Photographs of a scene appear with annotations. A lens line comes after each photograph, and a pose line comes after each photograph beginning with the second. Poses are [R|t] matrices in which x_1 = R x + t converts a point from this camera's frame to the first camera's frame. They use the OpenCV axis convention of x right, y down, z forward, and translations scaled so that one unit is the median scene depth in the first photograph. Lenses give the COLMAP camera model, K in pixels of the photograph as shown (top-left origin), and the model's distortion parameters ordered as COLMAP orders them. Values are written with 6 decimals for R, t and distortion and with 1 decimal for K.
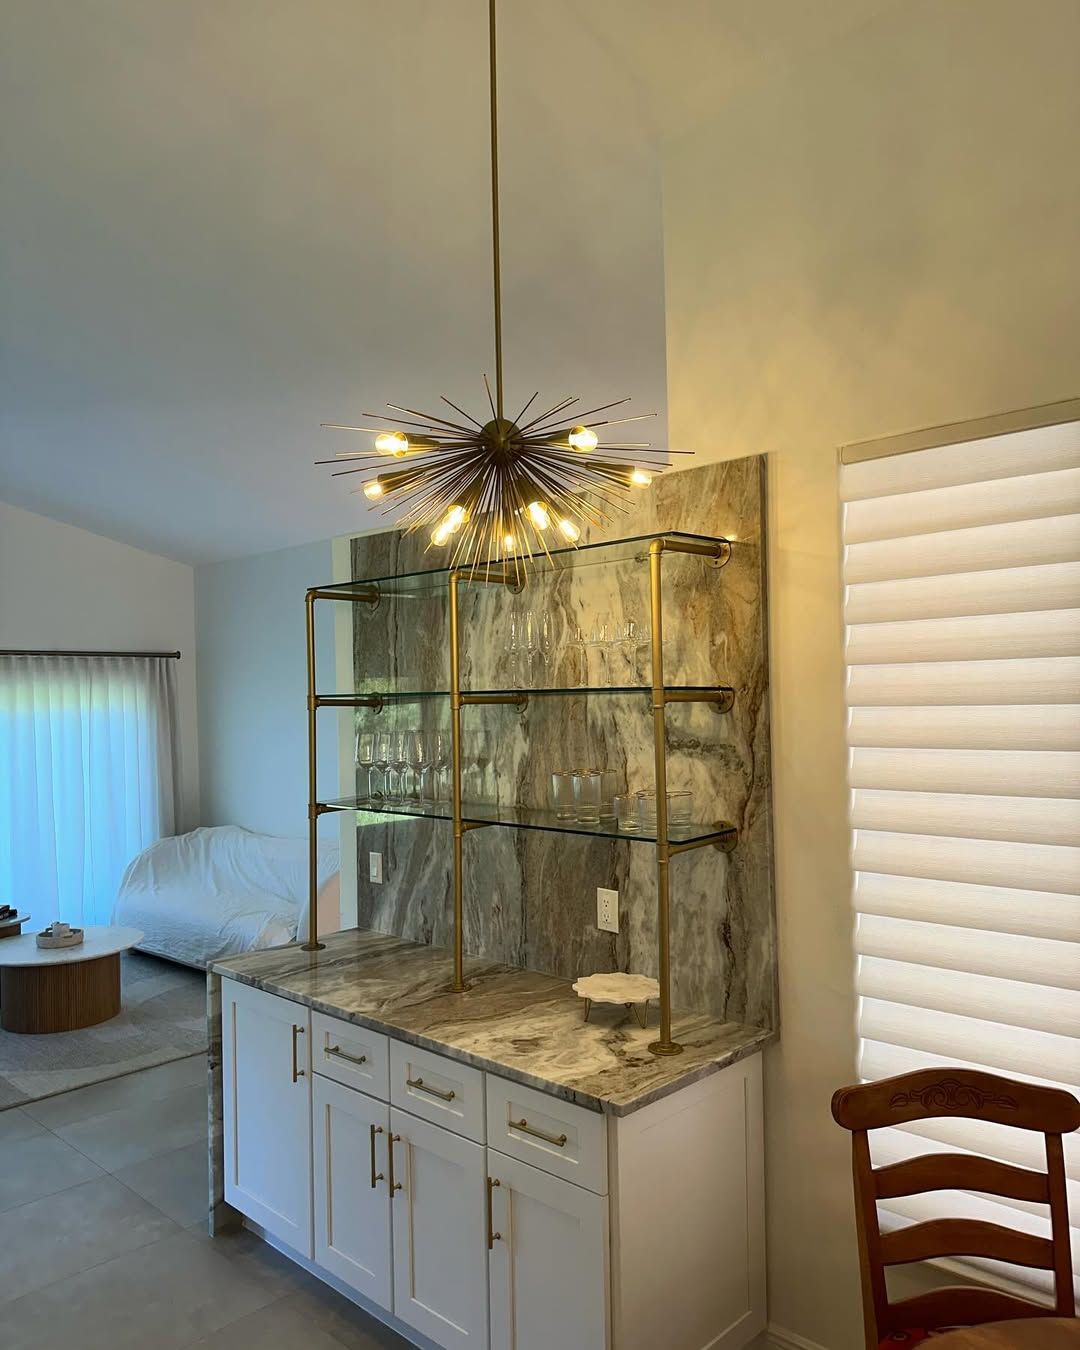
lens RADIAL K [[997.4, 0, 519.5], [0, 997.4, 663.2], [0, 0, 1]] dist [0.111799, -0.163837]
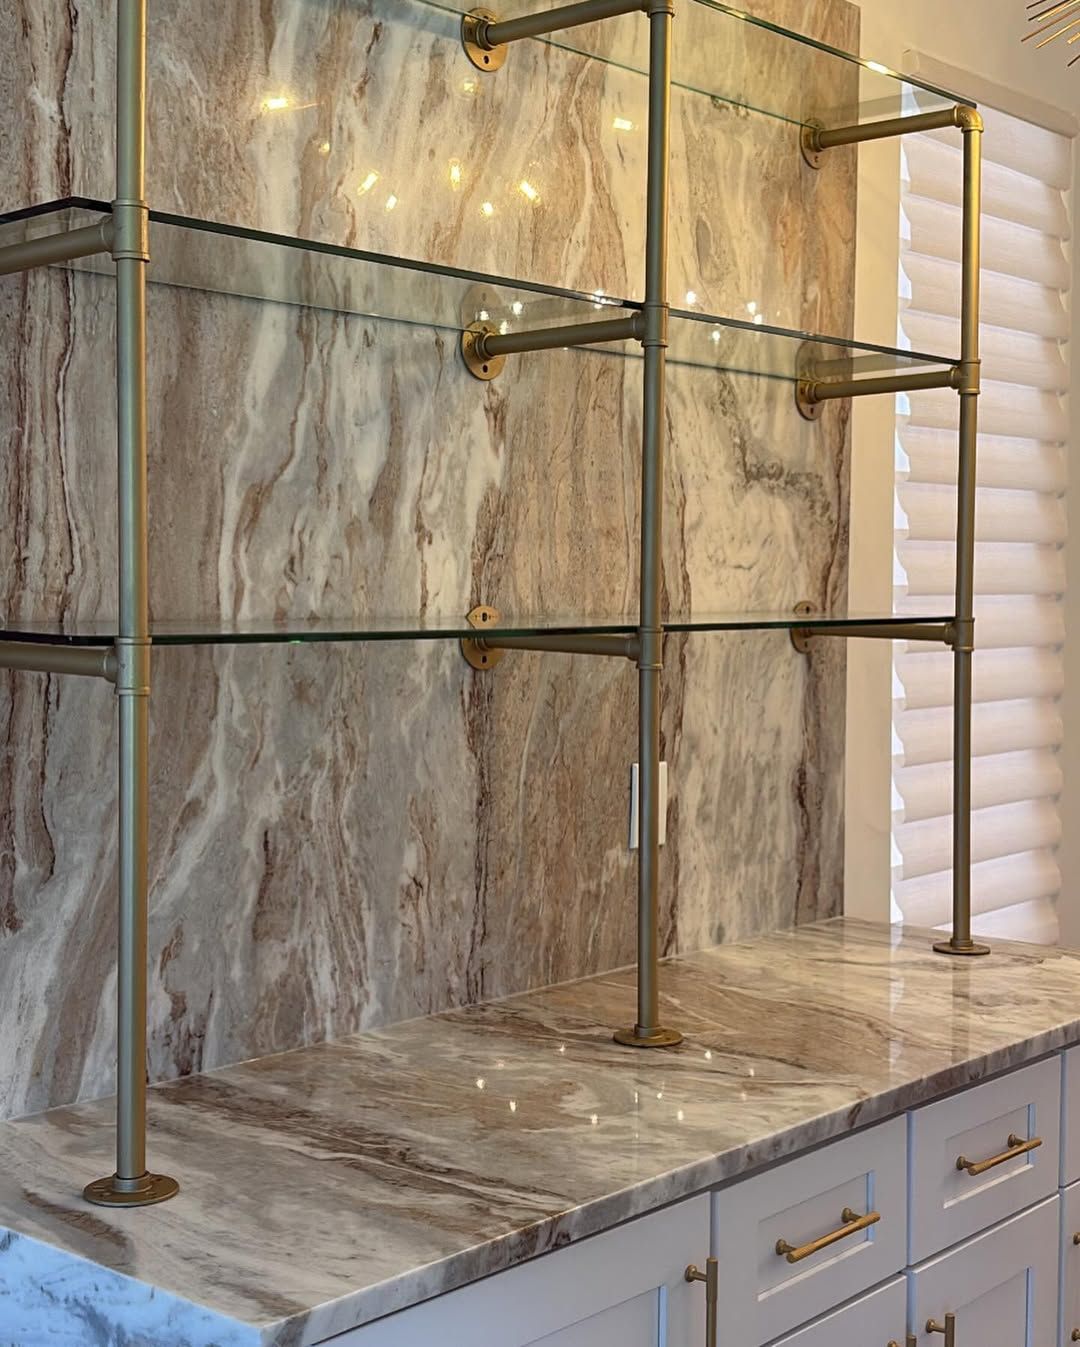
lens RADIAL K [[1889.3, 0, 550.0], [0, 1889.3, 677.2], [0, 0, 1]] dist [0.107567, 0.000000]
pose [[-0.067563, -0.028131, 0.997318, -0.822009], [-0.030746, 0.999186, 0.026101, 0.160013], [-0.997241, -0.028900, -0.068373, 1.105136]]
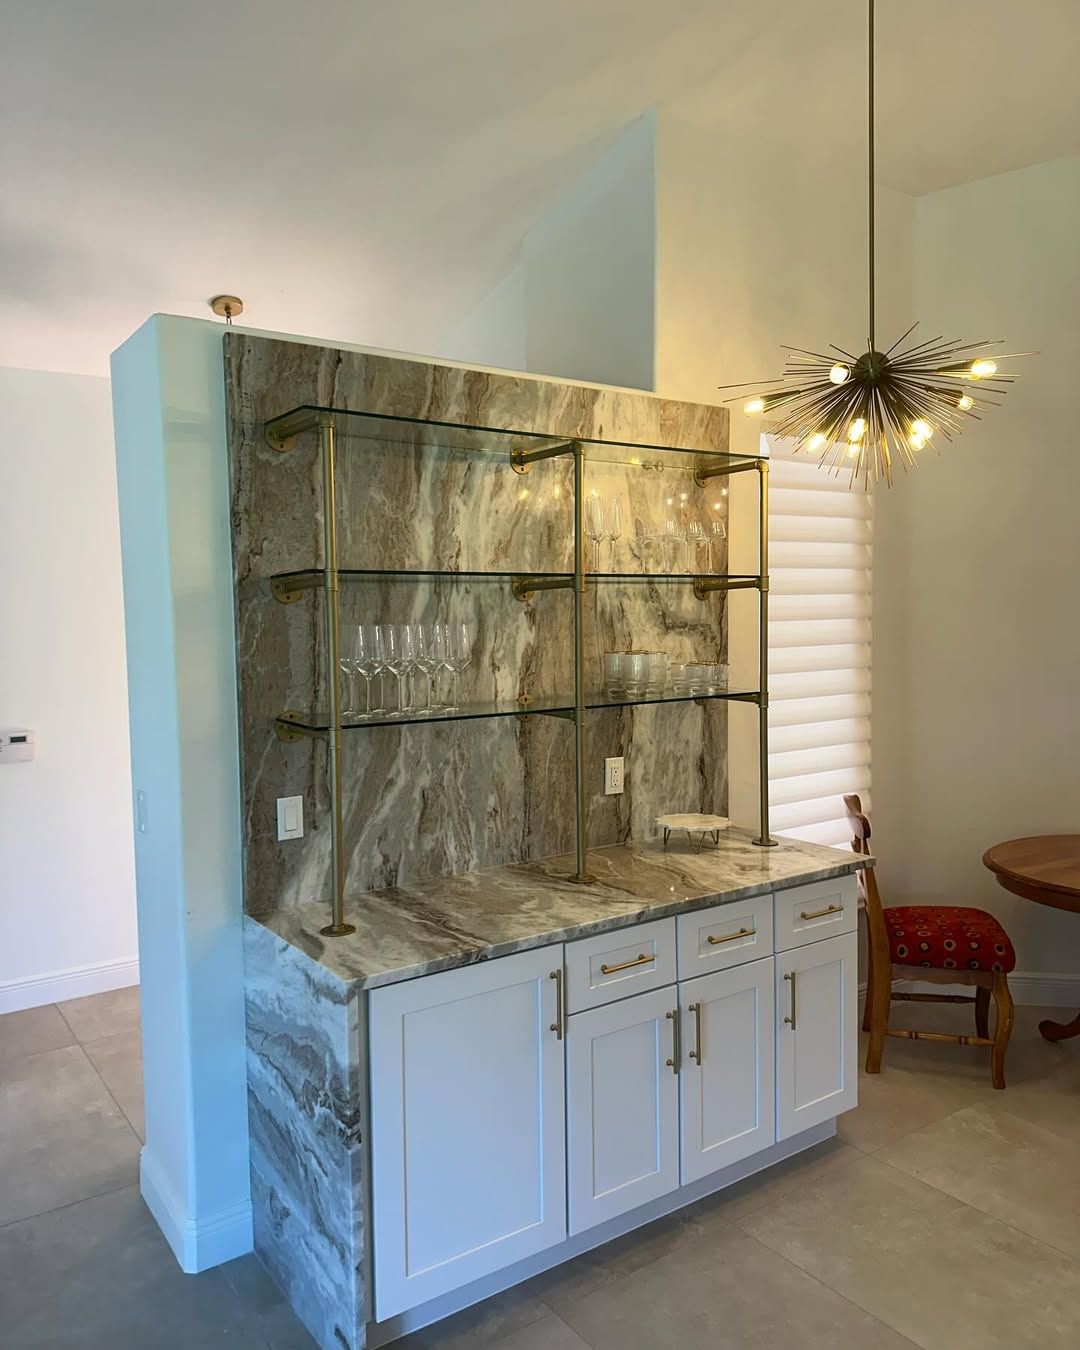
lens RADIAL K [[997.4, 0, 528.5], [0, 997.4, 679.2], [0, 0, 1]] dist [0.111799, -0.163837]
pose [[0.179941, -0.040774, 0.982832, -1.018296], [-0.014556, 0.998921, 0.044106, 0.089175], [-0.983570, -0.022243, 0.179153, 0.890006]]
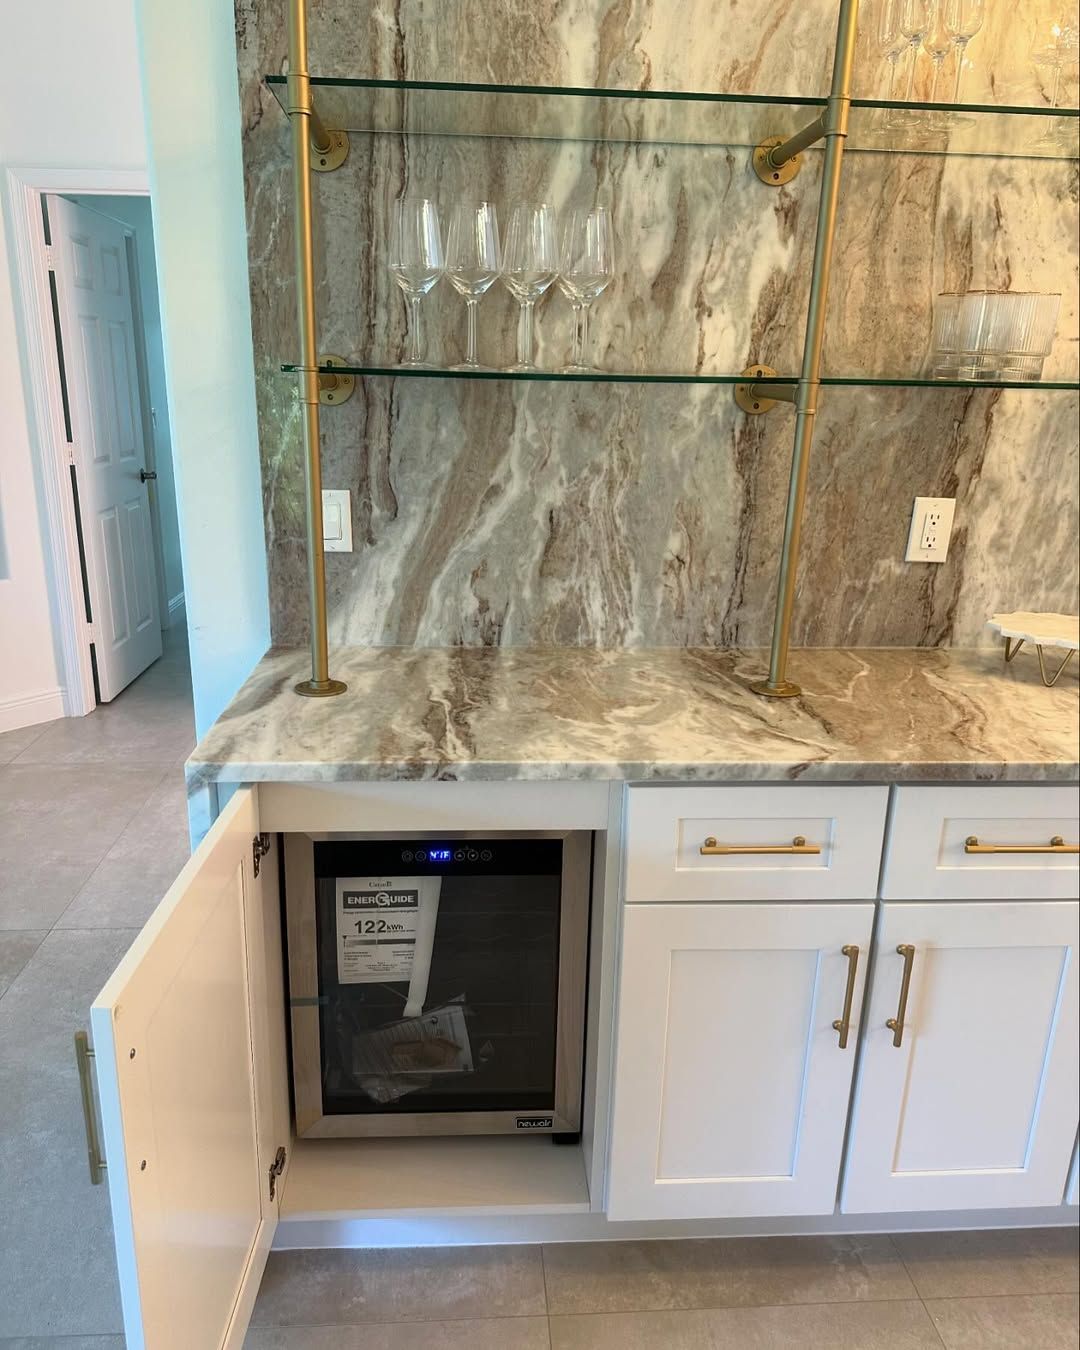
lens RADIAL K [[997.4, 0, 526.1], [0, 997.4, 677.2], [0, 0, 1]] dist [0.111799, -0.163837]
pose [[0.662851, -0.175065, 0.727998, -0.565096], [-0.056883, 0.957699, 0.282095, 0.167061], [-0.746588, -0.228397, 0.624853, 0.761991]]
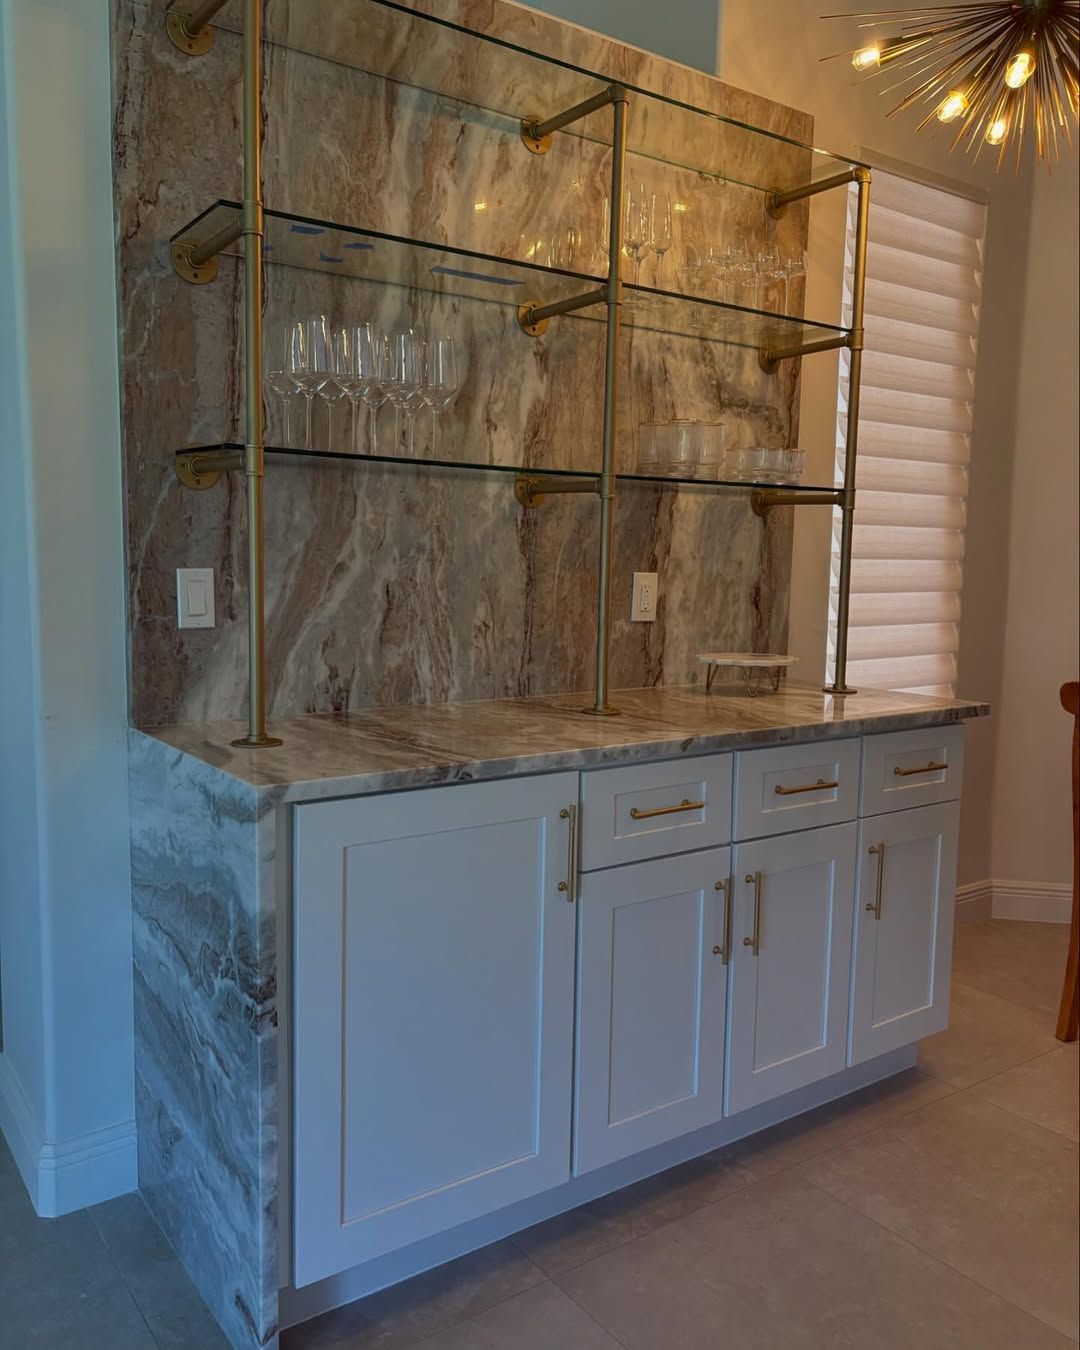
lens RADIAL K [[1087.3, 0, 530.0], [0, 1087.3, 678.0], [0, 0, 1]] dist [0.056955, -0.059661]
pose [[0.170420, -0.084366, 0.981753, -0.825273], [-0.046407, 0.994535, 0.093520, 0.231371], [-0.984278, -0.061498, 0.165574, 0.932774]]
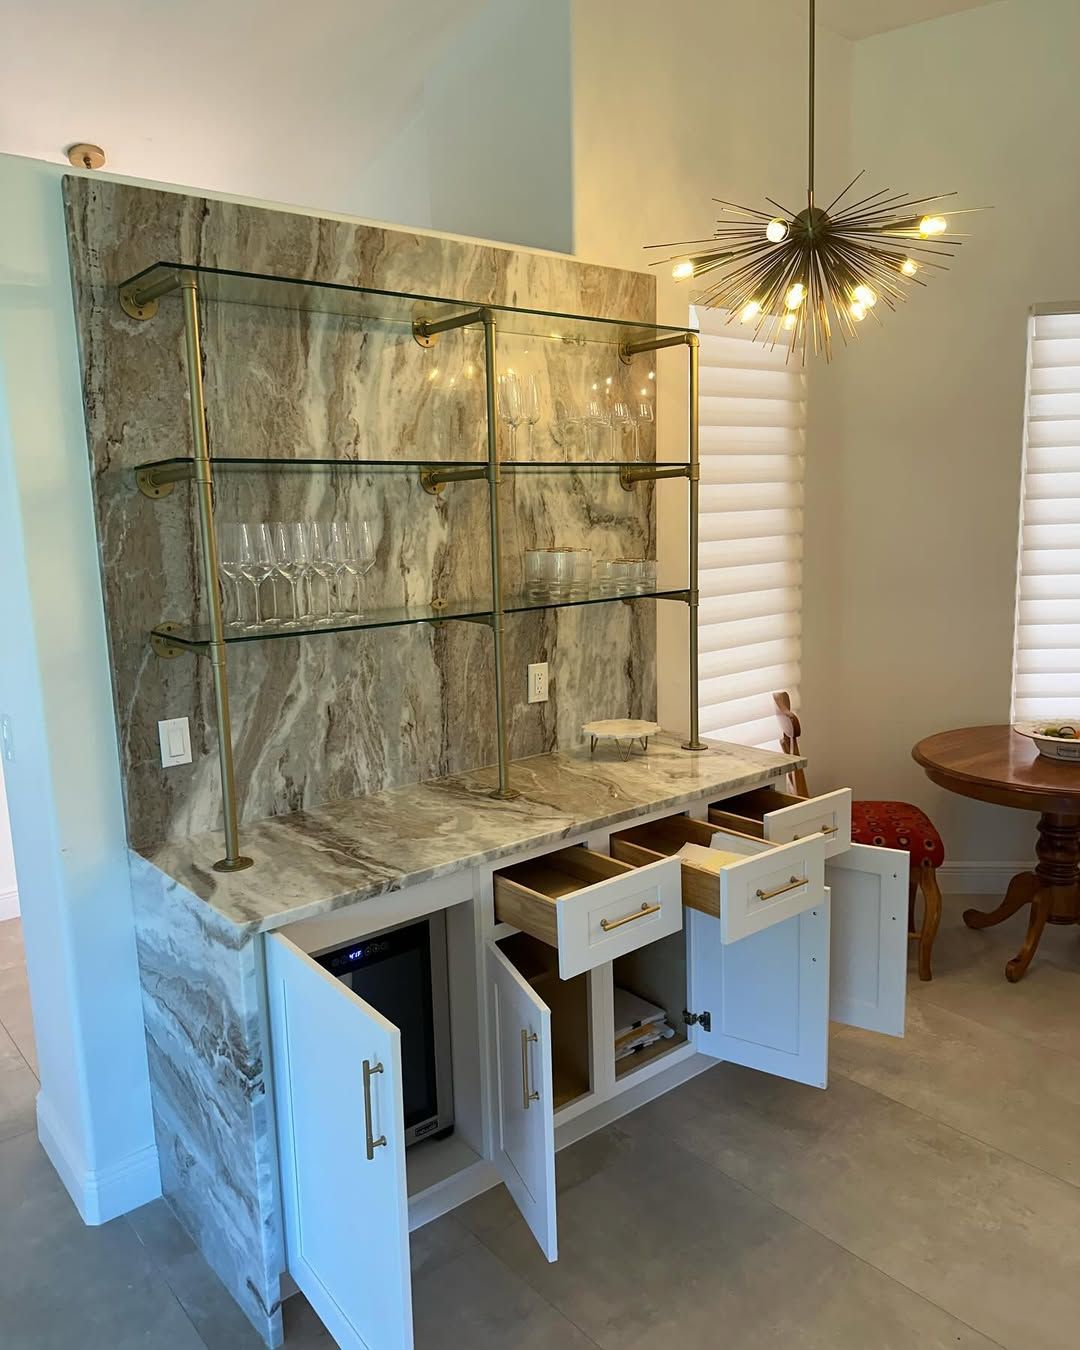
lens RADIAL K [[997.4, 0, 538.4], [0, 997.4, 679.3], [0, 0, 1]] dist [0.111799, -0.163837]
pose [[0.099840, -0.145691, 0.984279, -0.937926], [0.001153, 0.989238, 0.146308, 0.088285], [-0.995003, -0.013473, 0.098934, 0.889586]]
